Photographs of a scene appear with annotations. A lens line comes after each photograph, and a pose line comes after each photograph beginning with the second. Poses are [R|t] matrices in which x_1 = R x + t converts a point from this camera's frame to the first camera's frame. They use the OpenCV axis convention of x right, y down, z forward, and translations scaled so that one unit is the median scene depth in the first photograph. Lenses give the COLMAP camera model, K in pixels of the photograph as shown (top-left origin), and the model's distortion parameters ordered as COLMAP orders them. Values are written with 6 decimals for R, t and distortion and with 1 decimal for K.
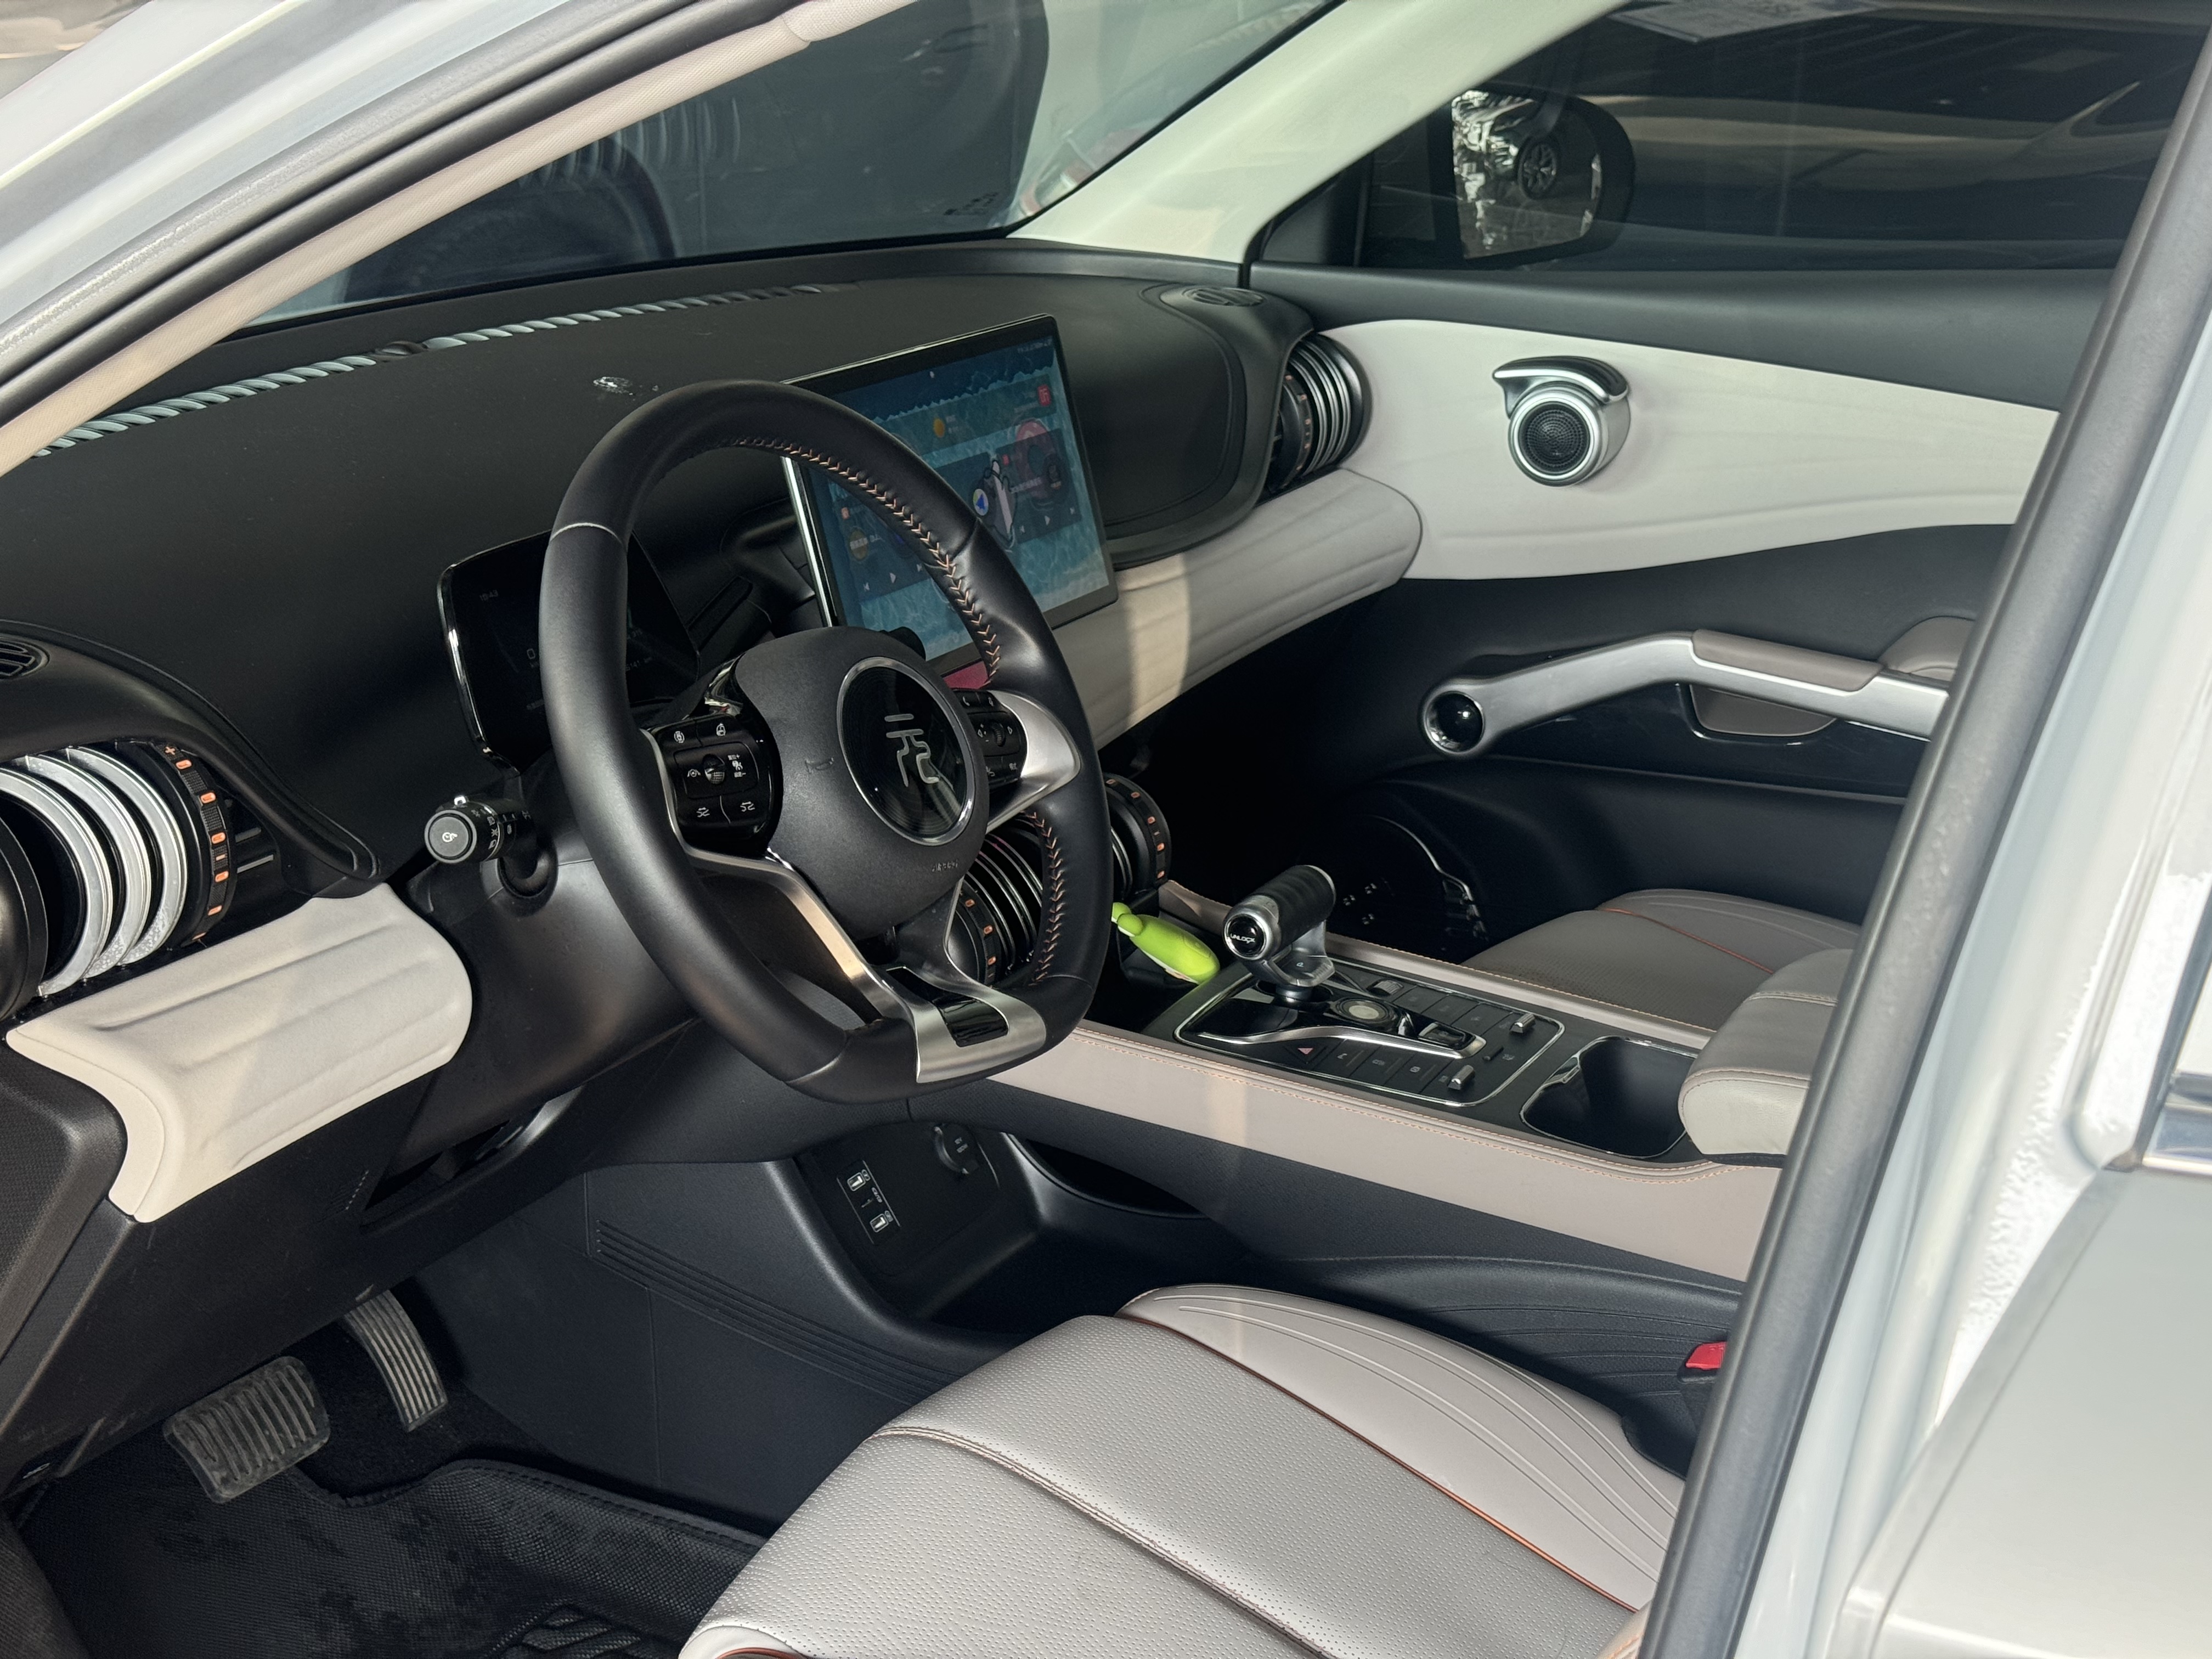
lens RADIAL K [[3066.4, 0, 1101.2], [0, 3066.4, 827.6], [0, 0, 1]] dist [0.058379, 0.000000]
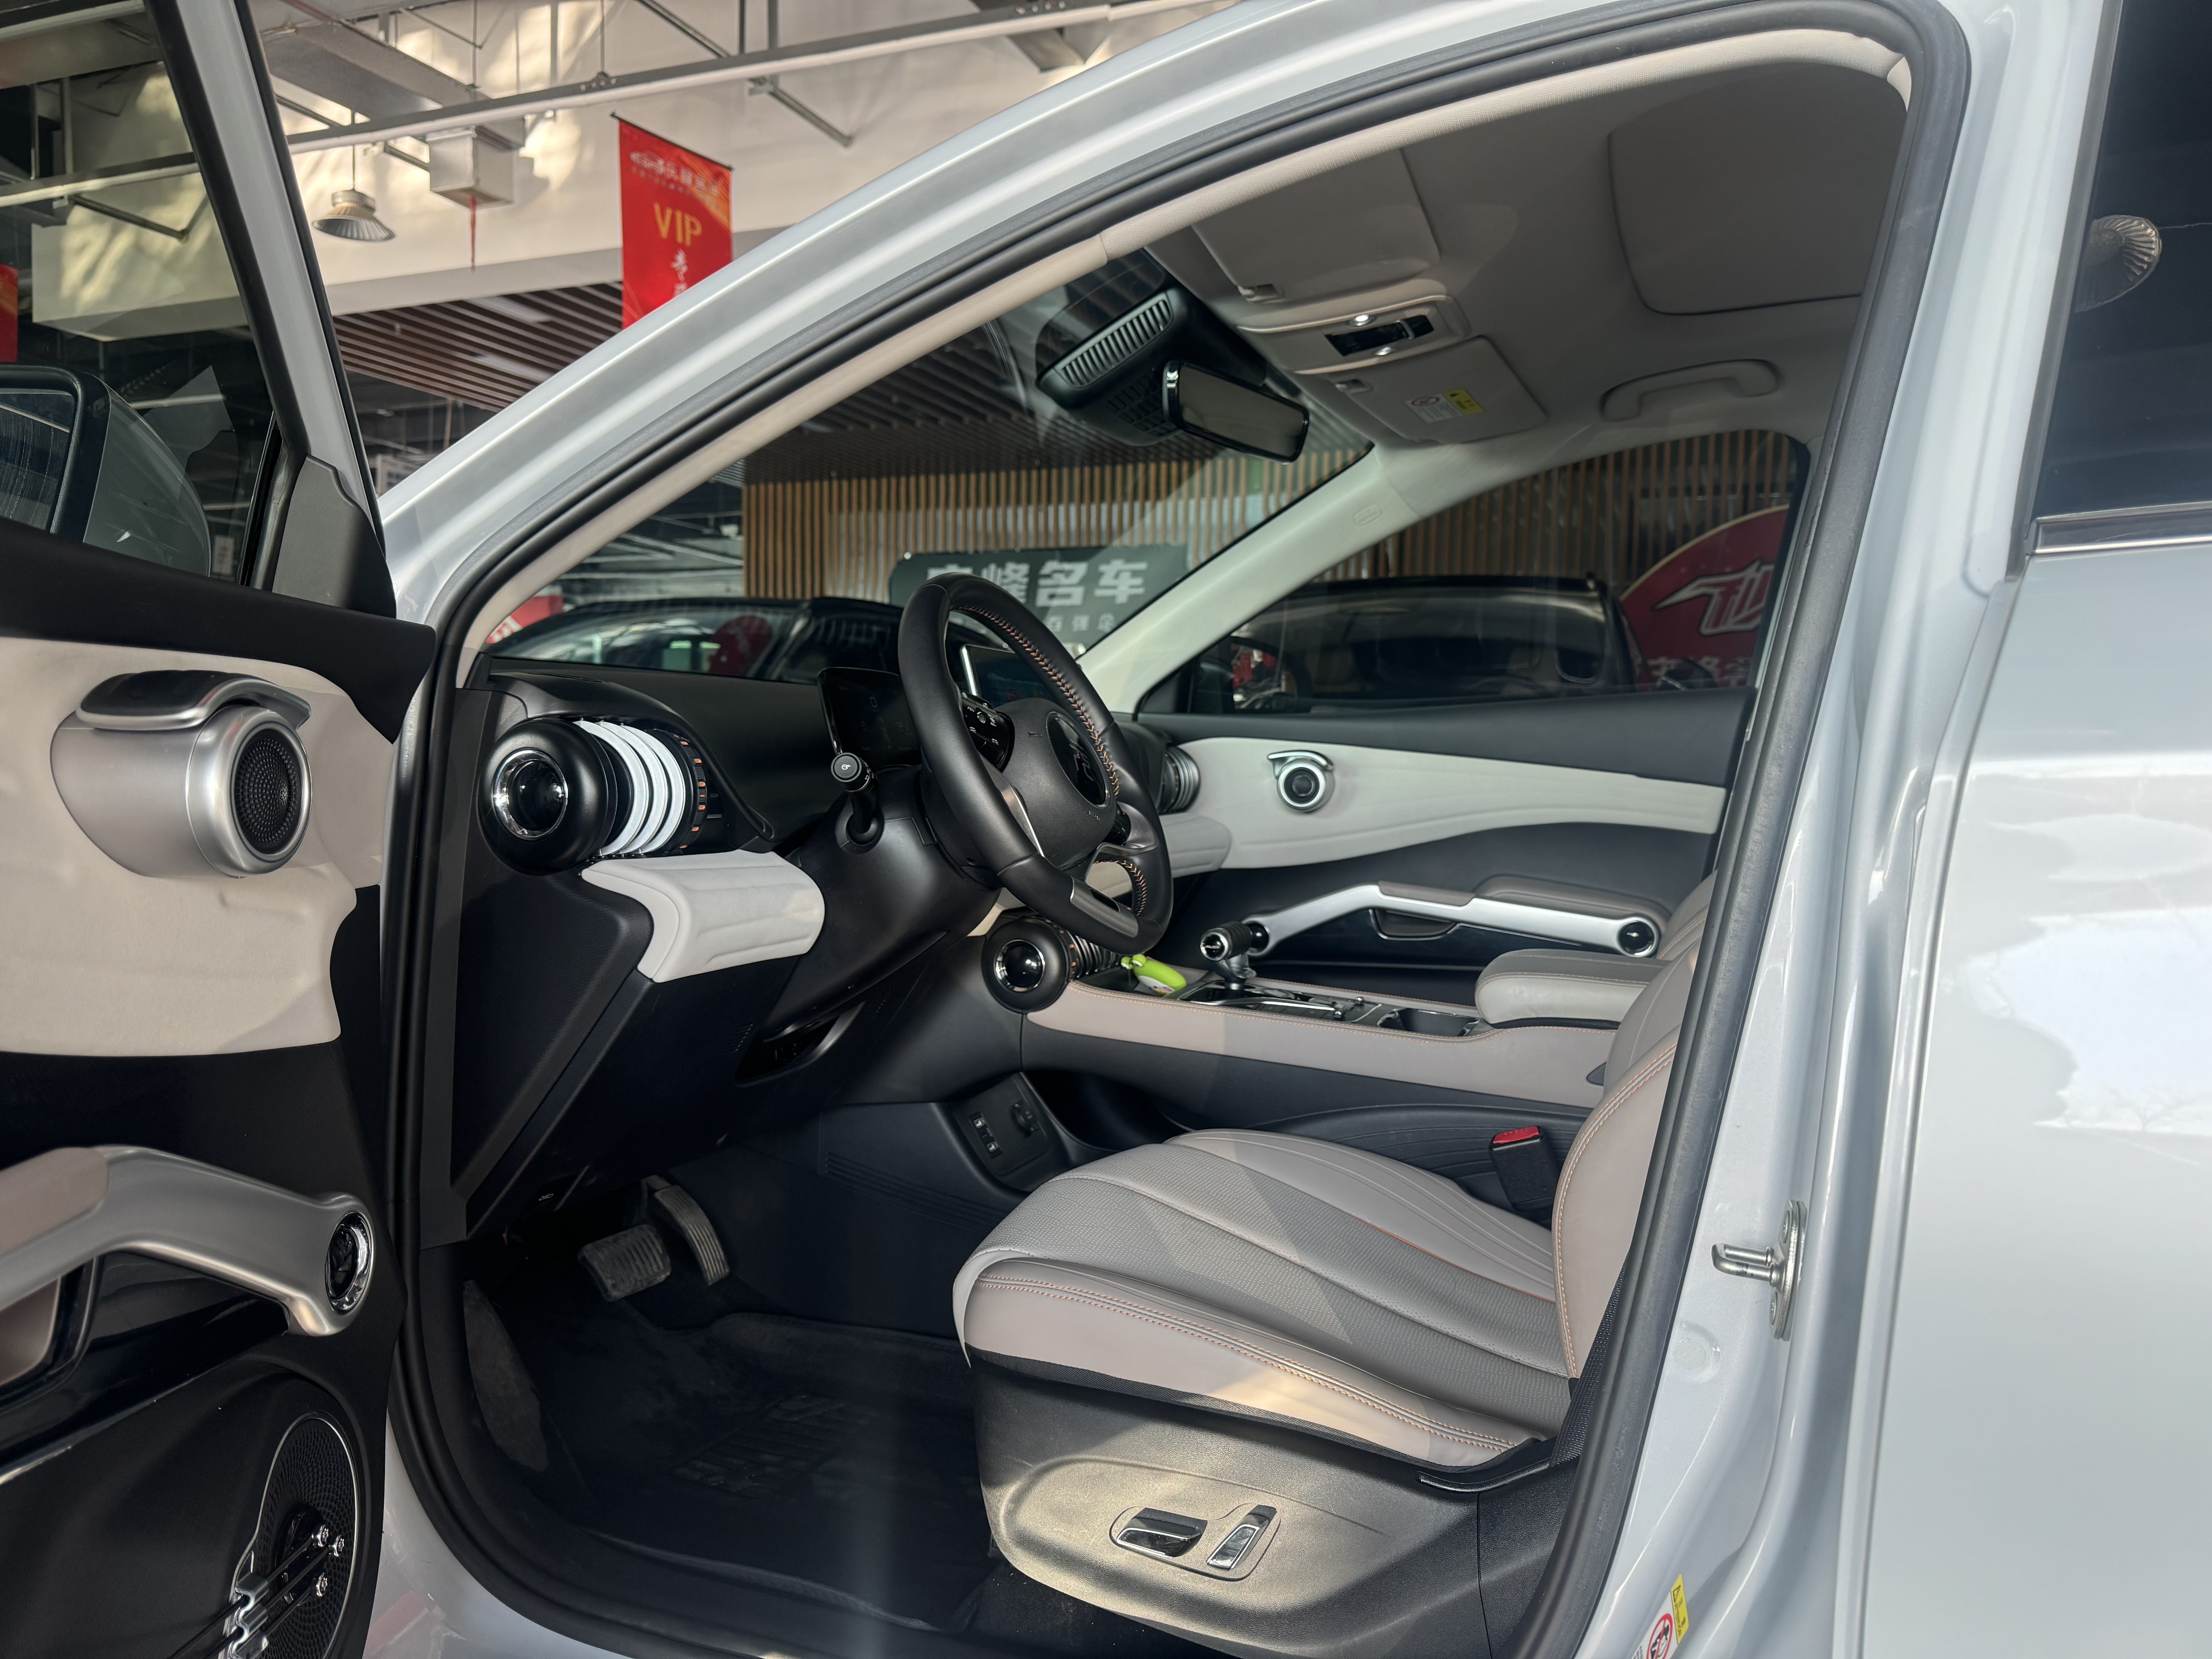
lens RADIAL K [[1546.1, 0, 1120.4], [0, 1546.1, 828.3], [0, 0, 1]] dist [0.031333, 0.000959]
pose [[0.990896, 0.008455, 0.134366, -0.119624], [0.027705, 0.963859, -0.264968, 0.189231], [-0.131750, 0.266278, 0.954850, 0.095269]]
